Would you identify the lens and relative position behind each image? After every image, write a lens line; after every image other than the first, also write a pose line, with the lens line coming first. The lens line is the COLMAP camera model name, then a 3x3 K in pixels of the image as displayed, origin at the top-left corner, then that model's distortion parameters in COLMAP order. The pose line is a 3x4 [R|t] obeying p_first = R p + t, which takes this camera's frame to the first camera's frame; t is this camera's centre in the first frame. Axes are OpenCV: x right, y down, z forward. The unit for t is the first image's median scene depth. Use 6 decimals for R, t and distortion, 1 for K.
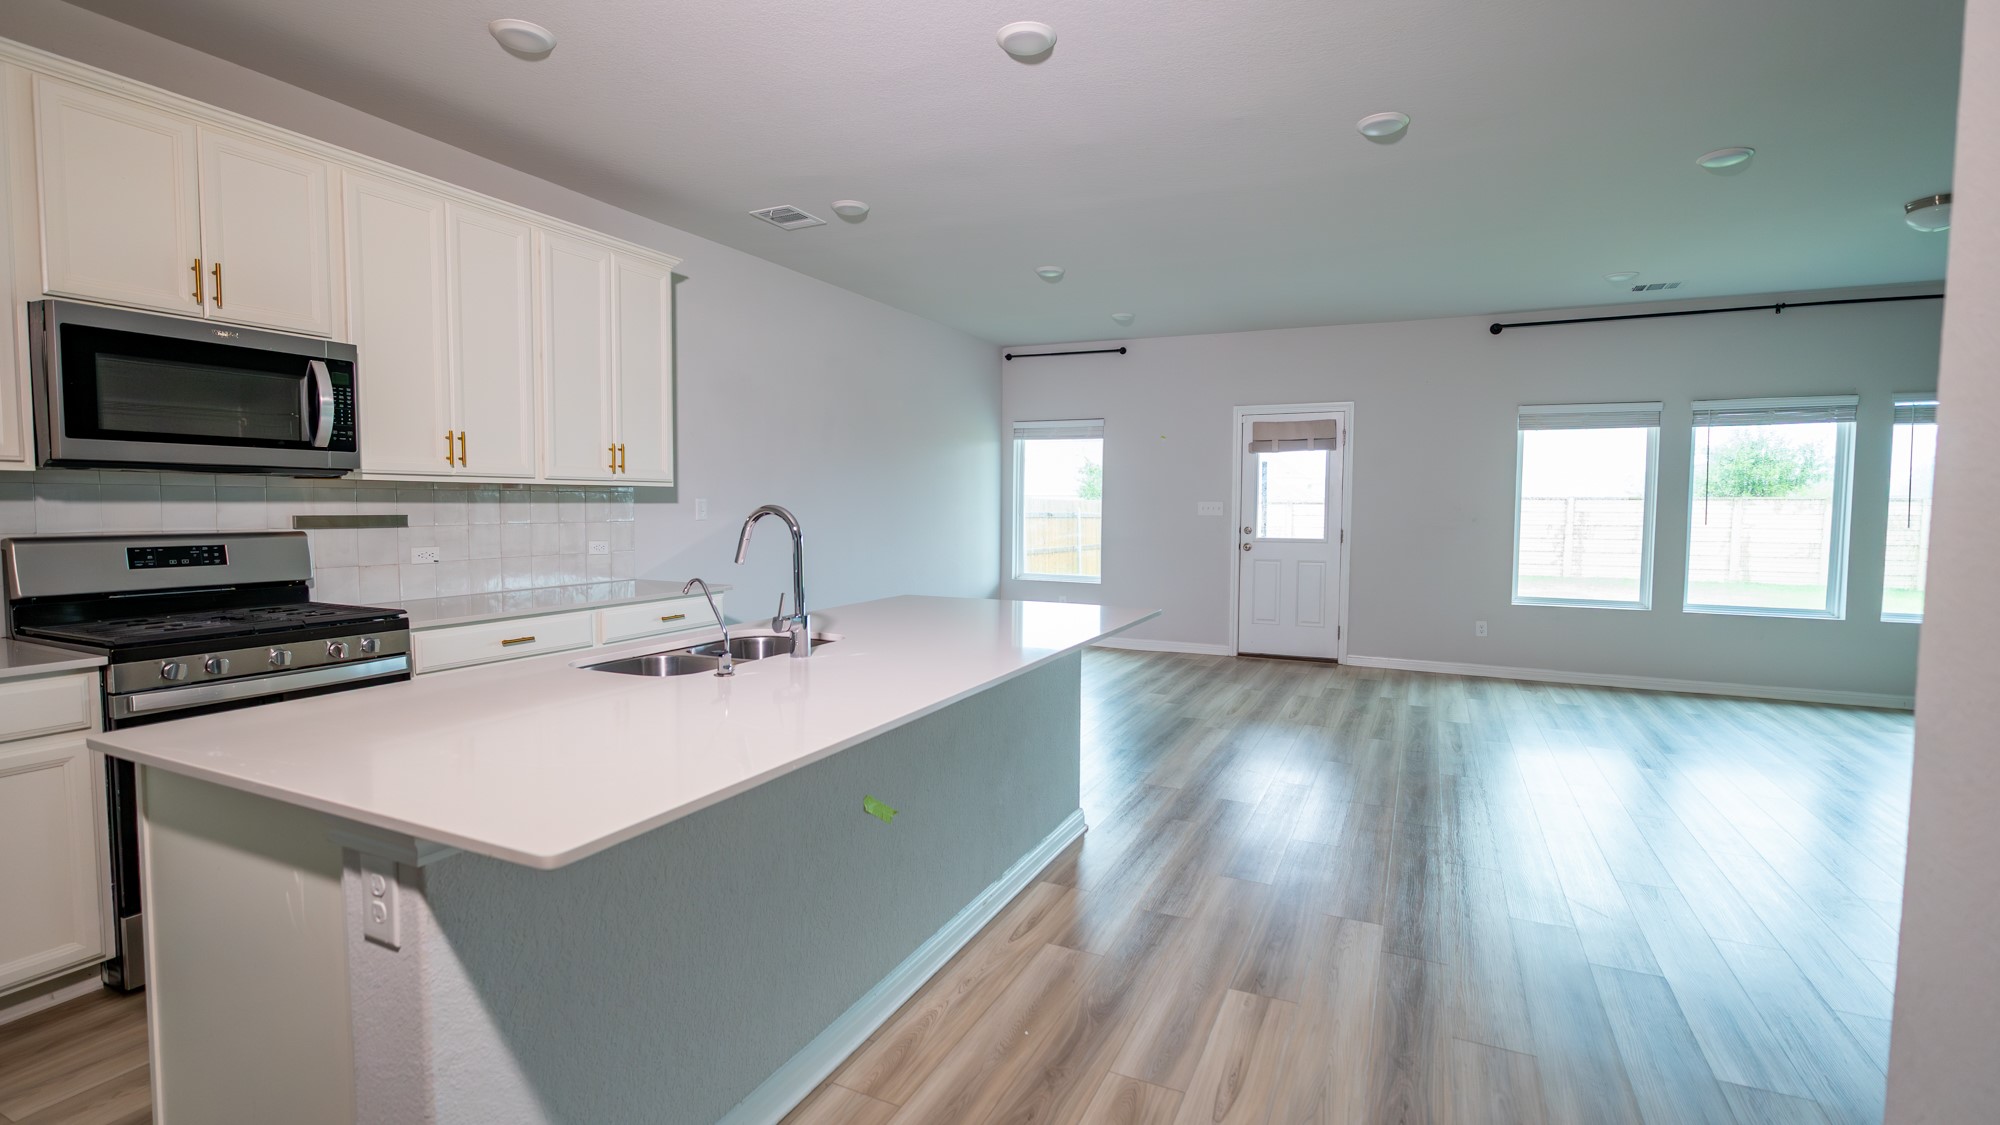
lens RADIAL K [[911.3, 0, 992.8], [0, 911.3, 564.2], [0, 0, 1]] dist [-0.012254, 0.003356]
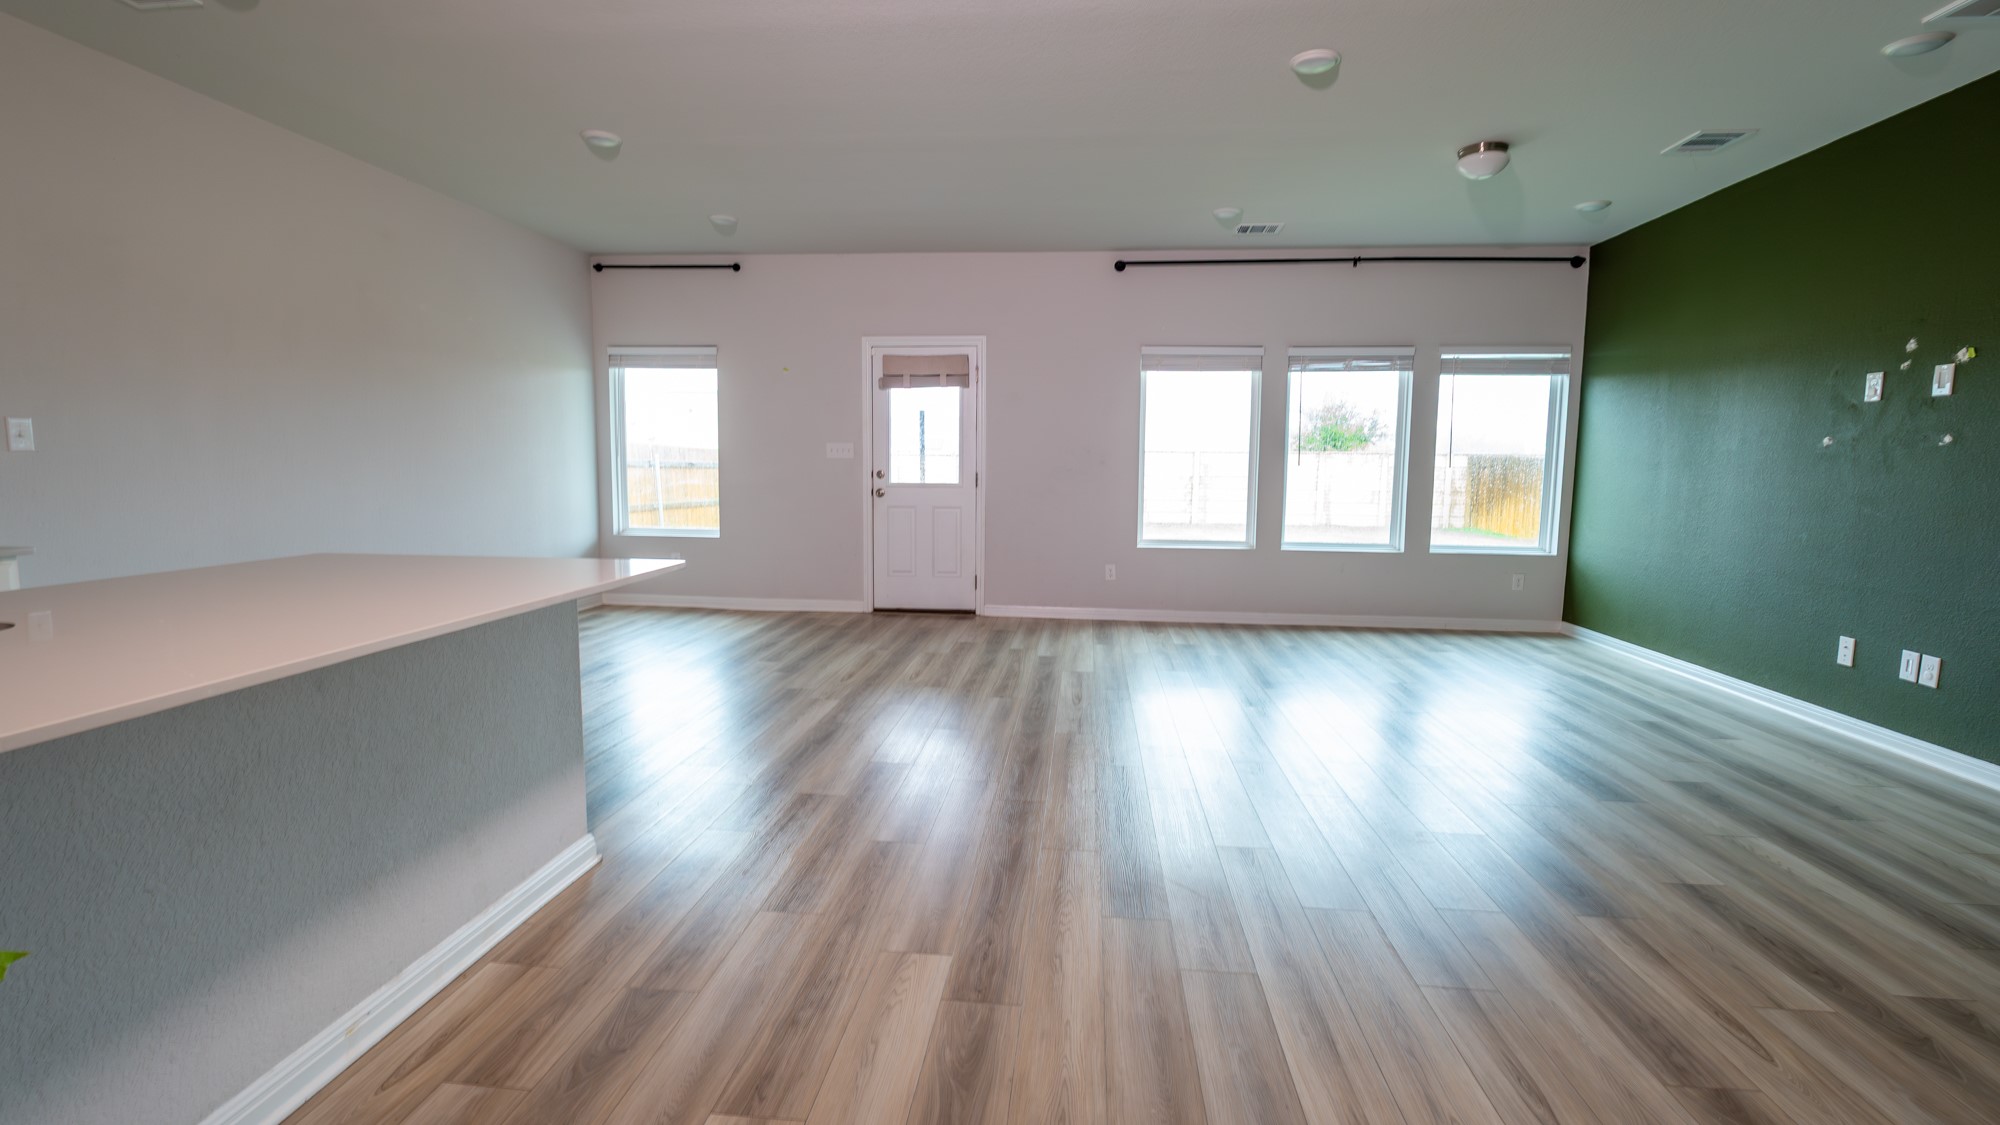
lens RADIAL K [[911.3, 0, 1000.8], [0, 911.3, 563.0], [0, 0, 1]] dist [-0.012254, 0.003356]
pose [[0.939128, -0.033227, 0.341956, 0.095030], [0.017770, 0.998678, 0.048237, 0.011561], [-0.343107, -0.039224, 0.938477, 0.120013]]
